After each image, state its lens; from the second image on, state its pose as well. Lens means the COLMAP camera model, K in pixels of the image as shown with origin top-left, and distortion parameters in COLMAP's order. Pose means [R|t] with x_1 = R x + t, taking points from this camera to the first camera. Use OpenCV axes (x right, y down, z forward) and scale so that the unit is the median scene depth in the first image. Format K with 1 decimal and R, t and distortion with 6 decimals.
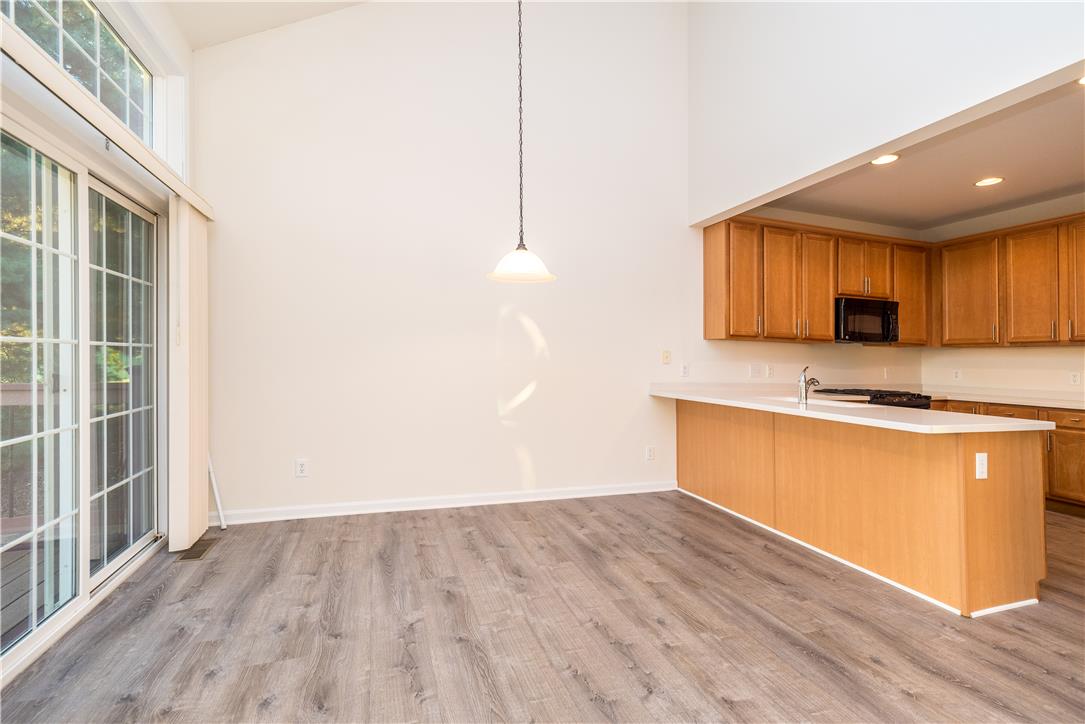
lens RADIAL K [[478.5, 0, 547.4], [0, 478.5, 357.3], [0, 0, 1]] dist [0.008005, -0.000954]
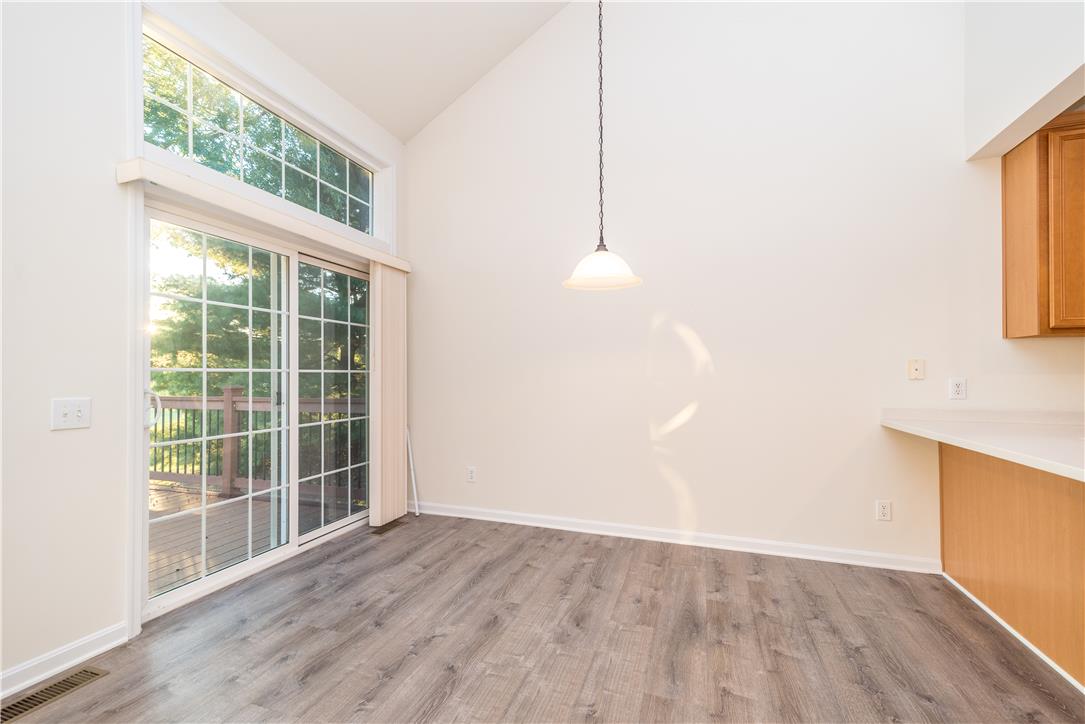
lens RADIAL K [[478.5, 0, 543.1], [0, 478.5, 370.3], [0, 0, 1]] dist [0.008005, -0.000954]
pose [[0.783138, -0.023898, -0.621388, 0.392148], [0.016491, 0.999708, -0.017663, 0.006621], [0.621629, 0.003585, 0.783304, 0.242210]]
